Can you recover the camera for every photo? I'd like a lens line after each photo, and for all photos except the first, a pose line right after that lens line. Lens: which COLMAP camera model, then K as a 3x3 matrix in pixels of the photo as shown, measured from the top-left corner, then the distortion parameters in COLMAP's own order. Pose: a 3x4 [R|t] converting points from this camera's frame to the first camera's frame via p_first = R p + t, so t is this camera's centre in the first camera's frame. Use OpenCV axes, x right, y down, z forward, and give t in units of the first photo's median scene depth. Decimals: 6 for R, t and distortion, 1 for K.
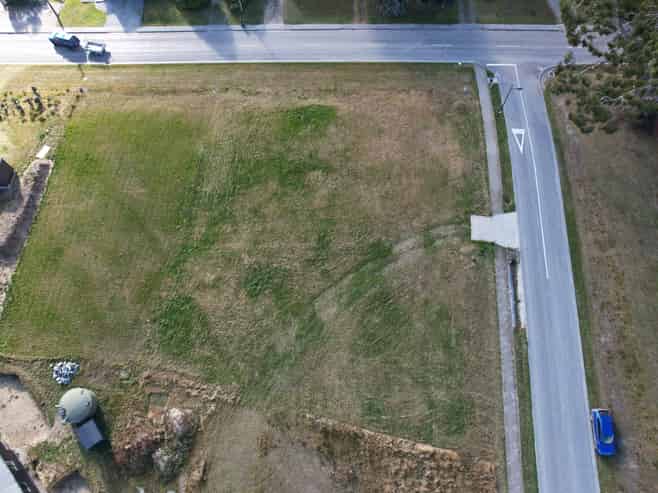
lens RADIAL K [[473.0, 0, 329.0], [0, 473.0, 246.5], [0, 0, 1]] dist [-0.078140, 0.064288]
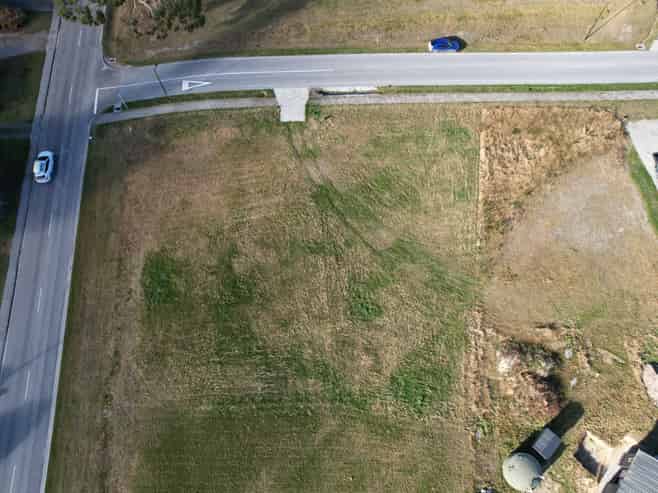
lens RADIAL K [[473.0, 0, 329.0], [0, 473.0, 246.5], [0, 0, 1]] dist [-0.078140, 0.064288]
pose [[-0.120405, -0.916393, 0.381742, -0.409568], [0.911942, 0.049841, 0.407280, -0.408477], [-0.392255, 0.397165, 0.829696, 0.170463]]
